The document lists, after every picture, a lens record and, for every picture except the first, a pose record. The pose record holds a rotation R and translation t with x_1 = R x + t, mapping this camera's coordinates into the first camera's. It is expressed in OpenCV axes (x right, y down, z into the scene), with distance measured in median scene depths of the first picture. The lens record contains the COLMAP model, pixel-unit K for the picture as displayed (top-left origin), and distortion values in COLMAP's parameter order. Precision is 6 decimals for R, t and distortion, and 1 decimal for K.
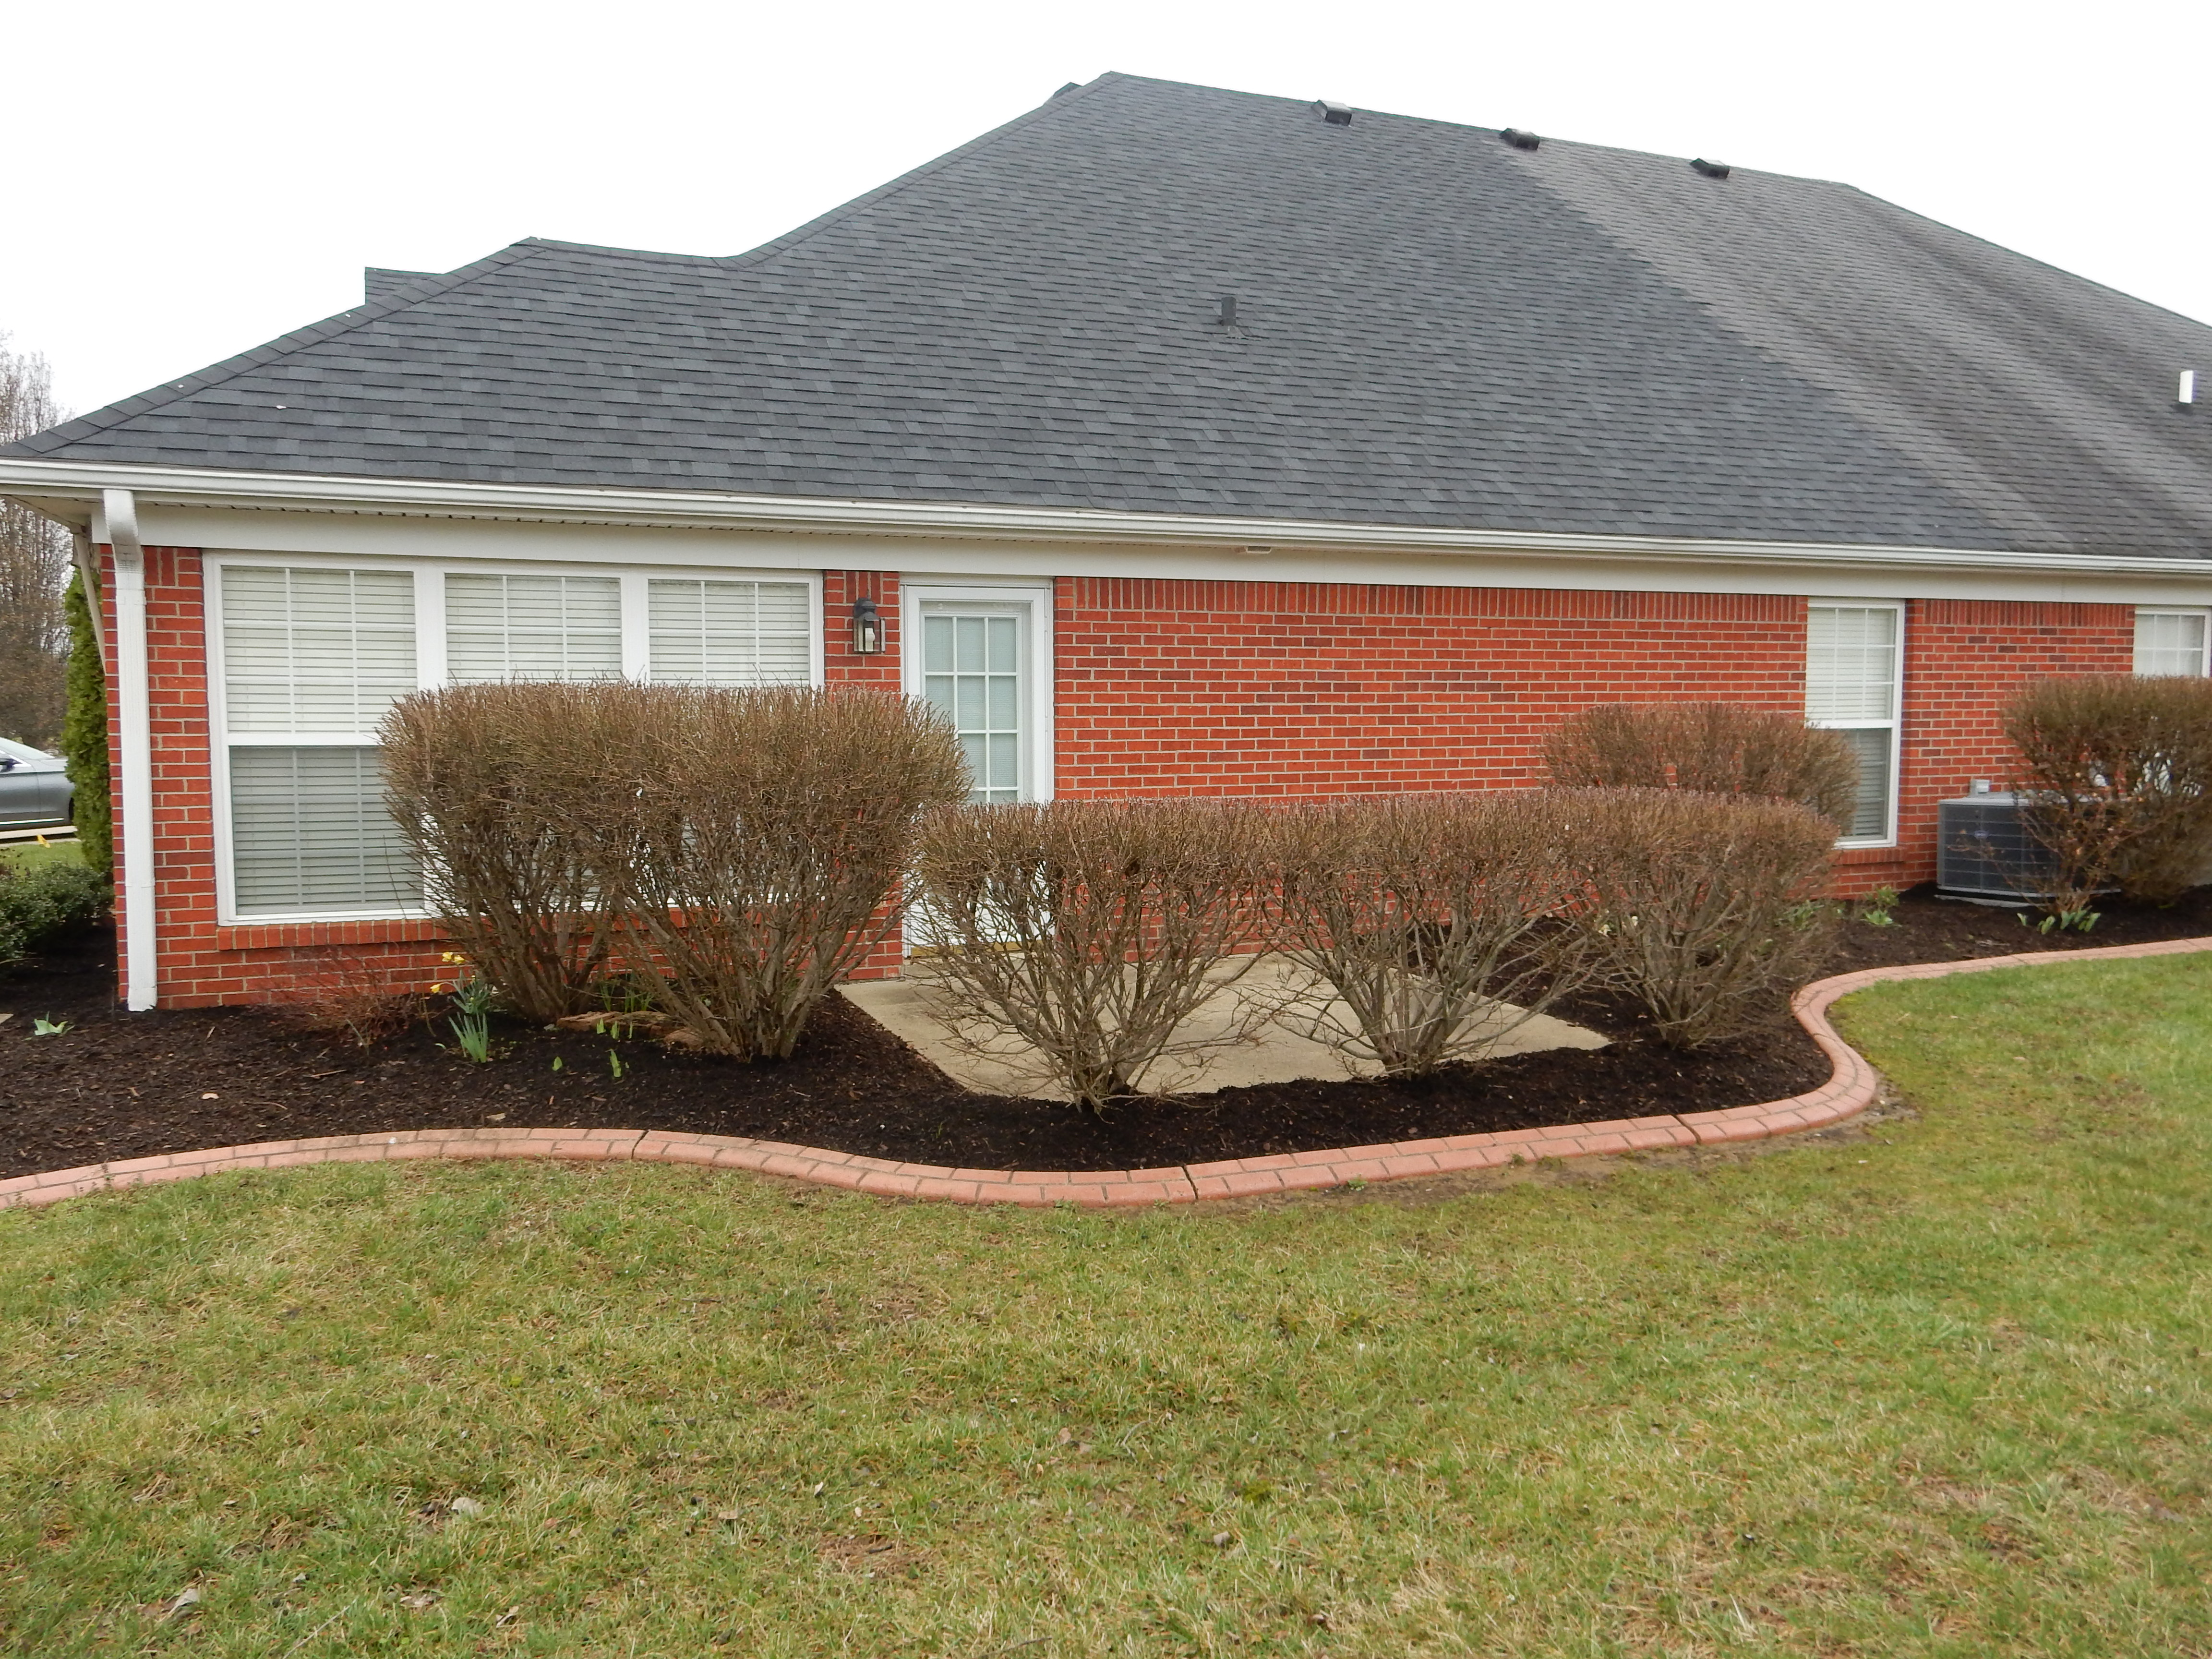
lens RADIAL K [[1601.5, 0, 1106.0], [0, 1601.5, 829.5], [0, 0, 1]] dist [0.006687, 0.002182]
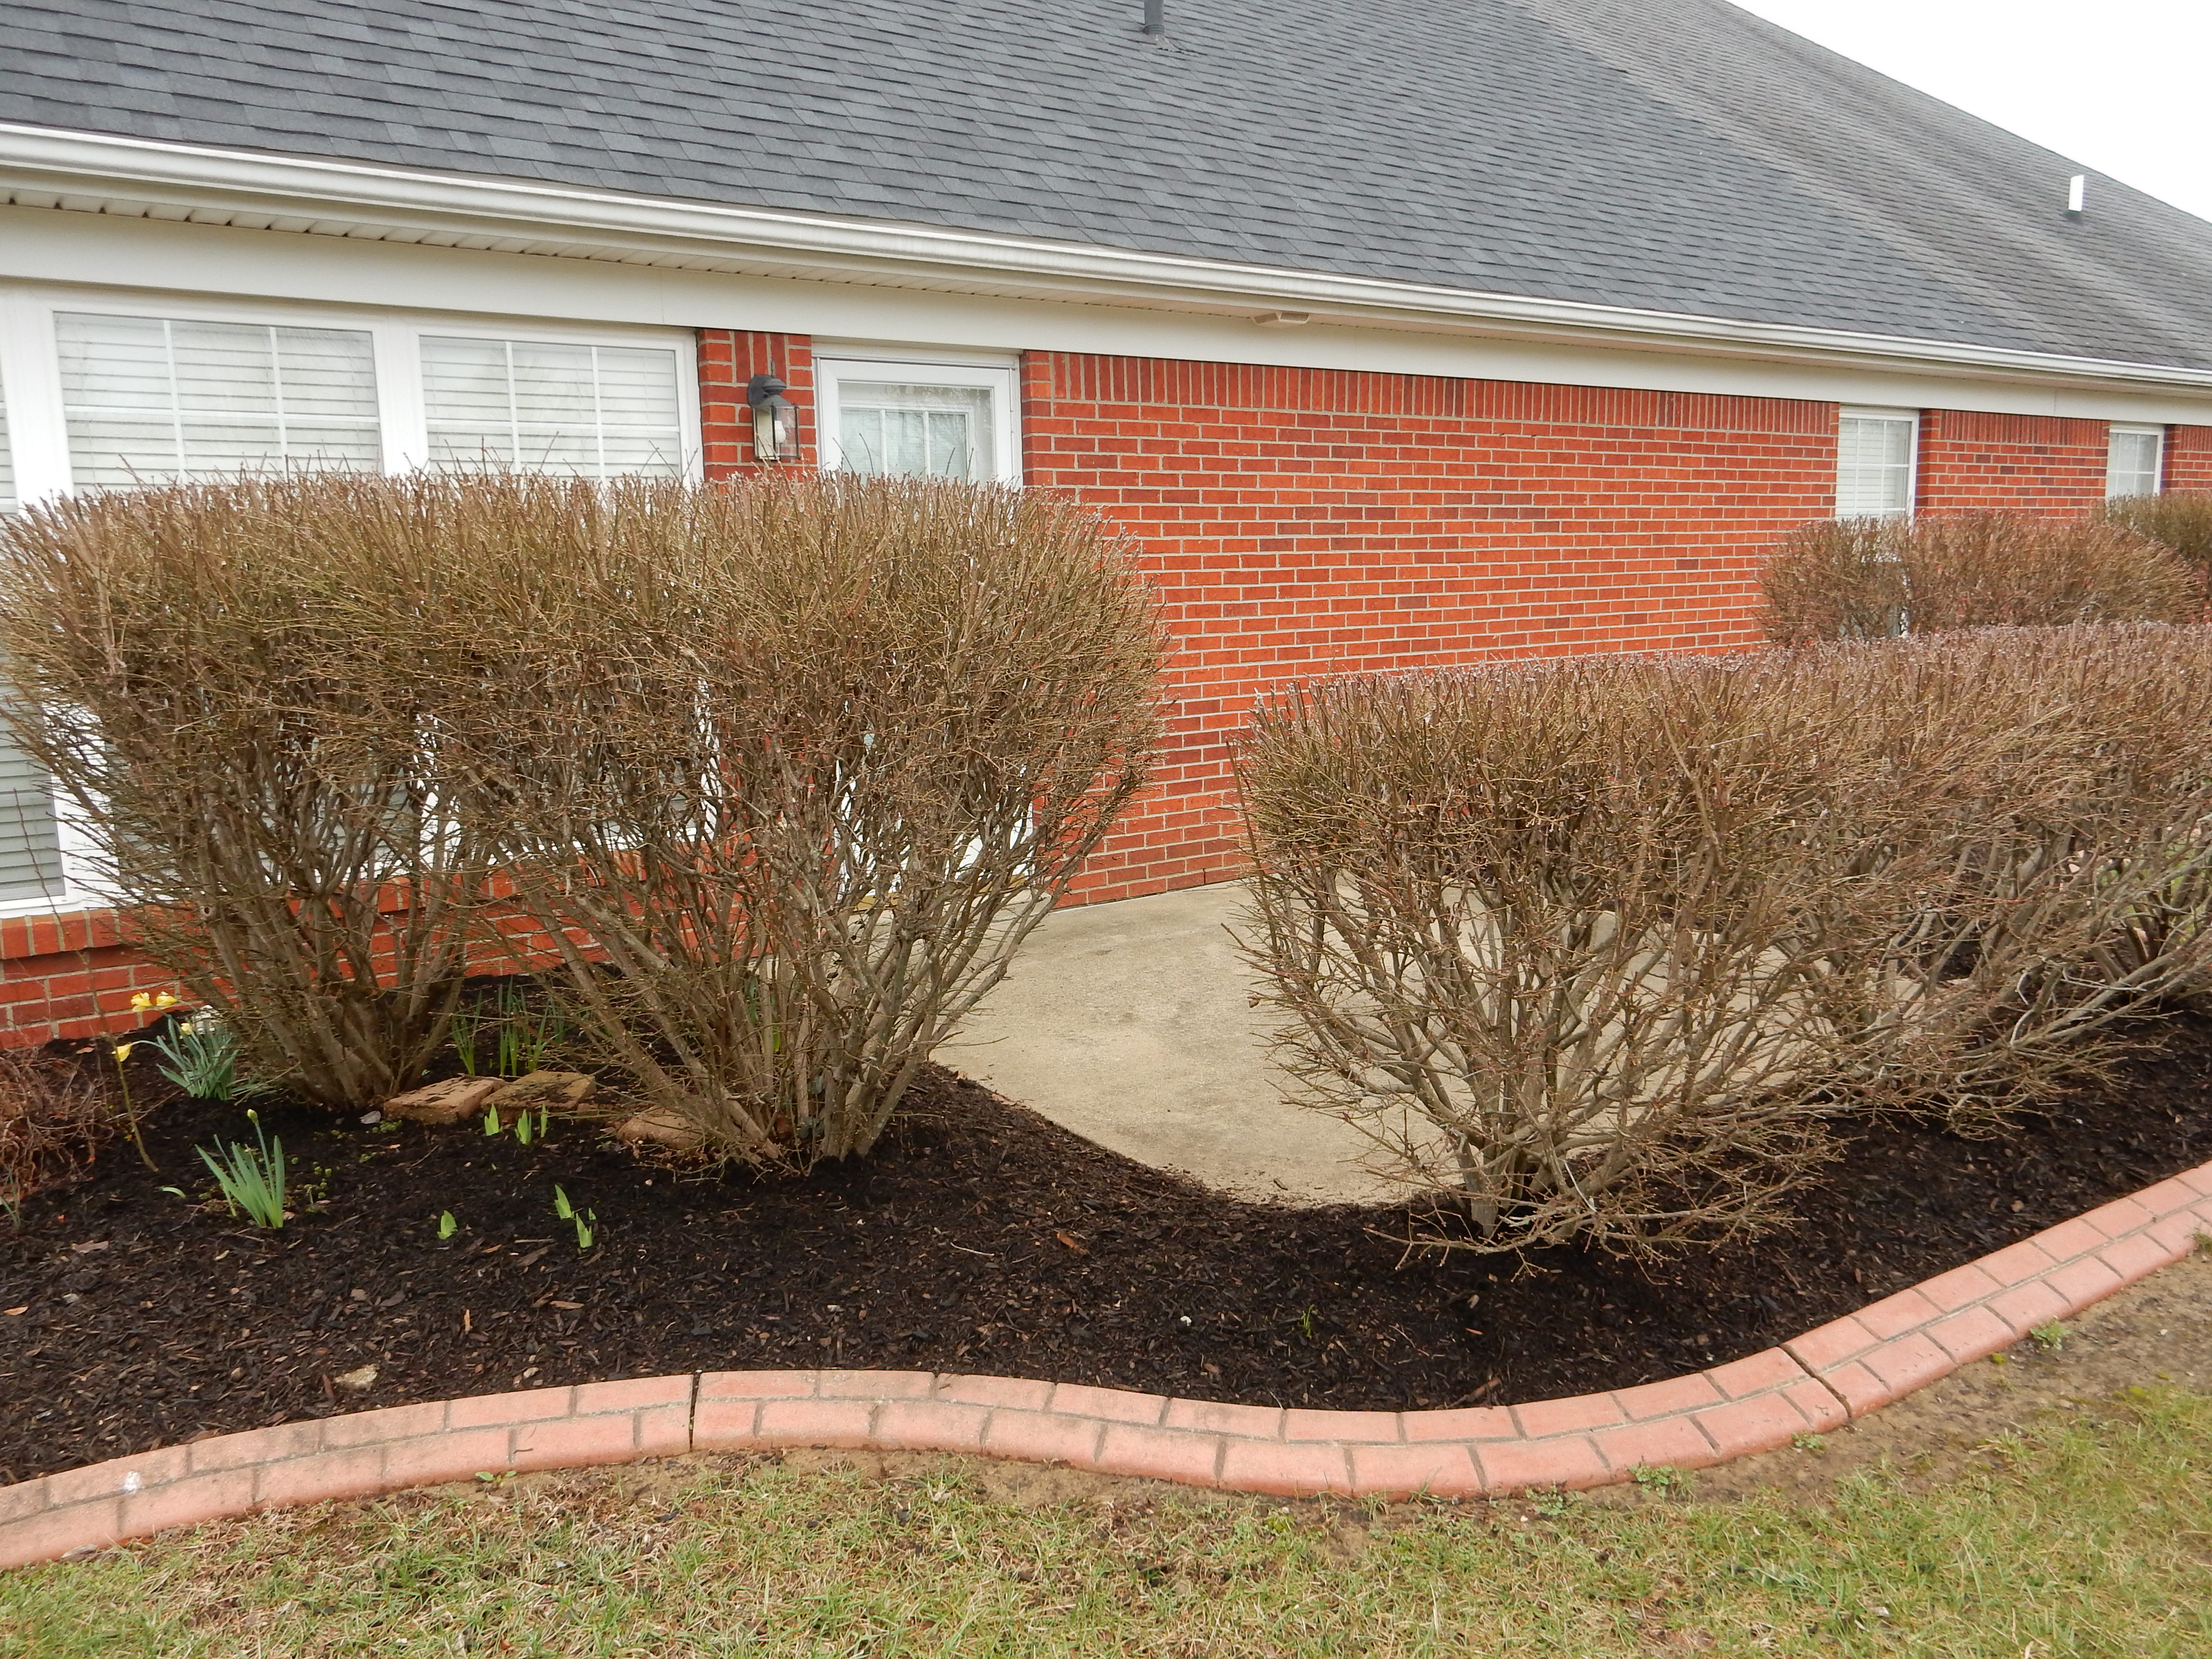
lens RADIAL K [[1607.9, 0, 1106.0], [0, 1607.9, 829.5], [0, 0, 1]] dist [-0.002631, 0.003481]
pose [[0.975463, -0.054411, 0.213332, -0.154017], [0.037824, 0.995990, 0.081077, -0.007500], [-0.216888, -0.071019, 0.973610, 0.300291]]
